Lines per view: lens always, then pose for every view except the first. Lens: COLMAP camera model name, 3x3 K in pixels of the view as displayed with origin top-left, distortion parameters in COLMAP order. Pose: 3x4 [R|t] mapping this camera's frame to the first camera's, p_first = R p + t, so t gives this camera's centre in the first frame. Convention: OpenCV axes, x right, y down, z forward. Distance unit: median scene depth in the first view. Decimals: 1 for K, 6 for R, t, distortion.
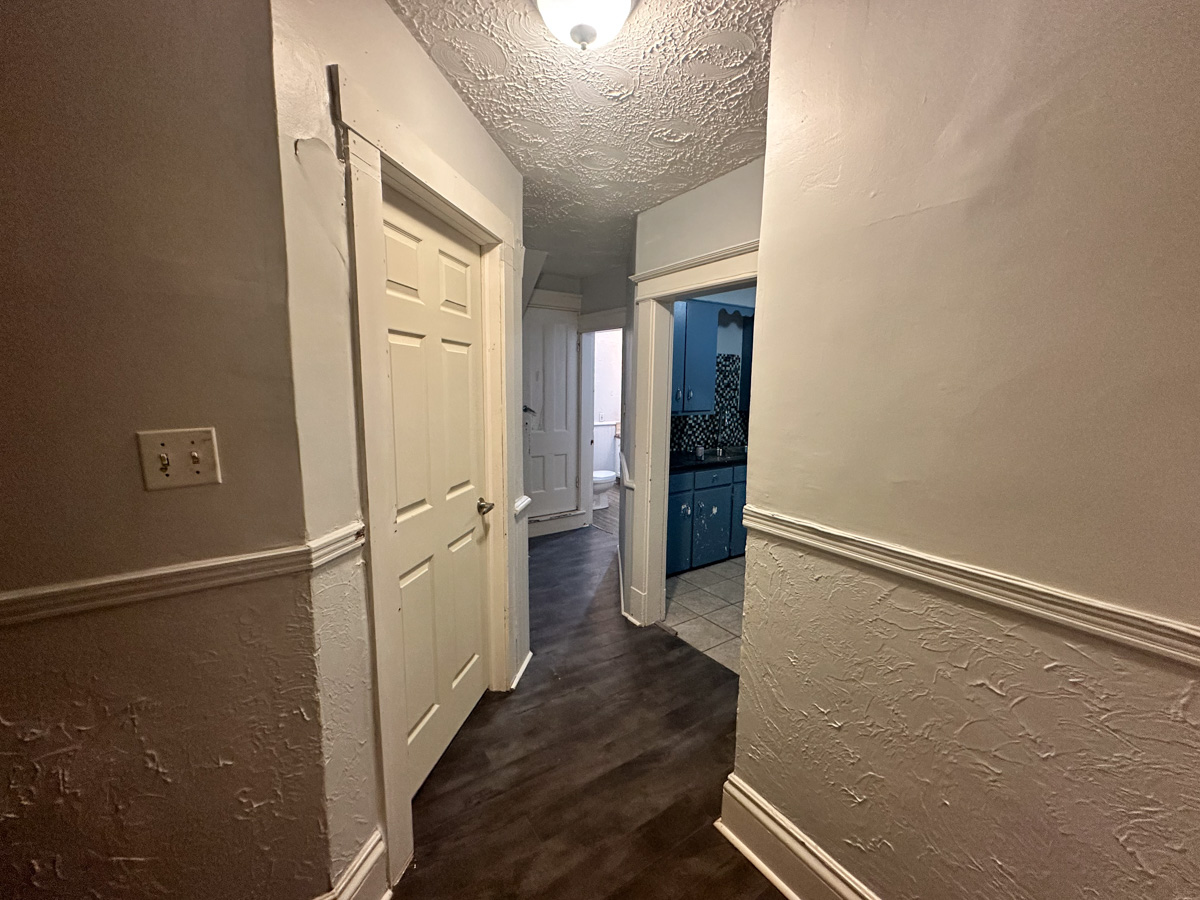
lens RADIAL K [[478.1, 0, 598.3], [0, 478.1, 451.2], [0, 0, 1]] dist [-0.002279, -0.000063]
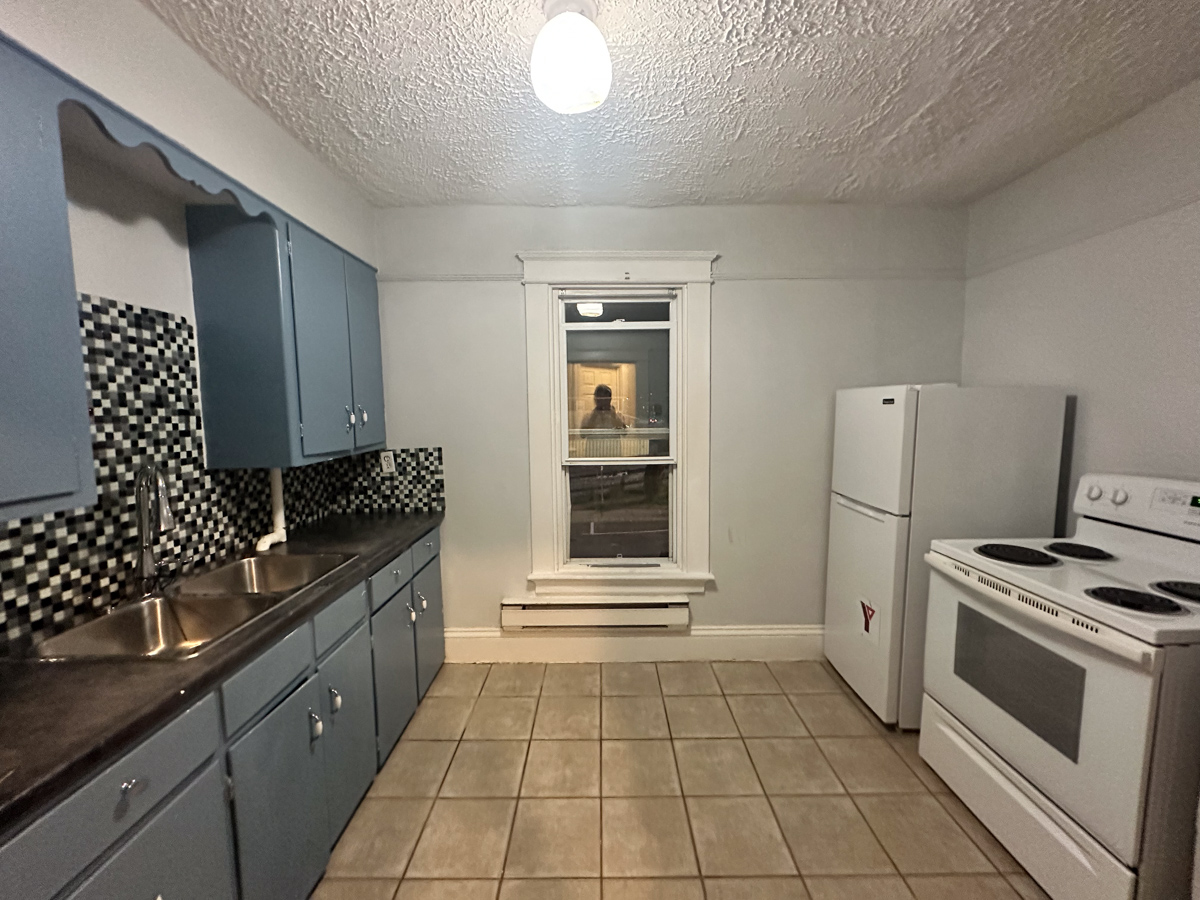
lens RADIAL K [[478.1, 0, 598.3], [0, 478.1, 451.2], [0, 0, 1]] dist [-0.002279, -0.000063]
pose [[0.556712, -0.088566, 0.825971, 0.163832], [0.133549, 0.990909, 0.016238, -0.066526], [-0.819900, 0.101267, 0.563479, 0.562313]]
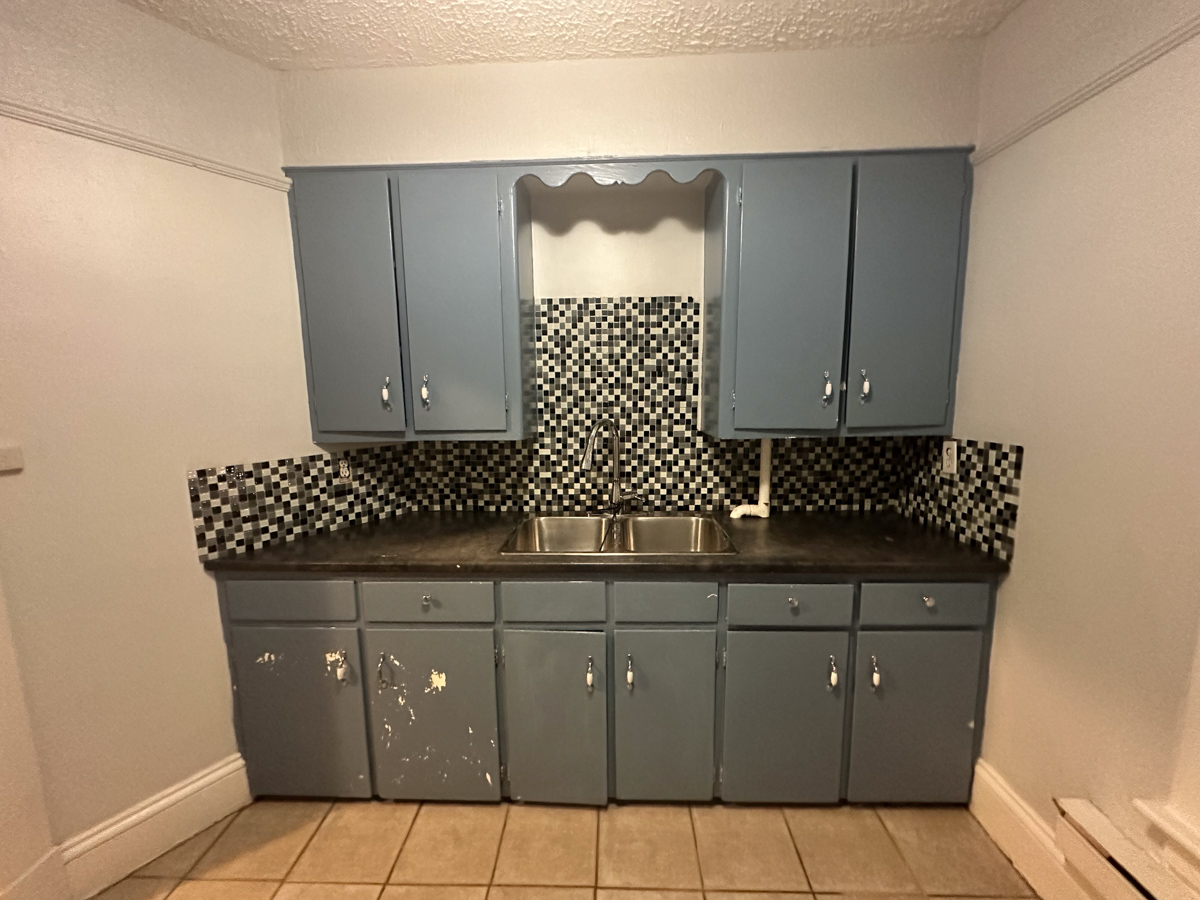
lens RADIAL K [[478.1, 0, 598.3], [0, 478.1, 451.2], [0, 0, 1]] dist [-0.002279, -0.000063]
pose [[0.810546, 0.064193, -0.582146, 0.486438], [-0.063155, 0.997759, 0.022088, -0.073370], [0.582259, 0.018862, 0.812784, 0.632238]]
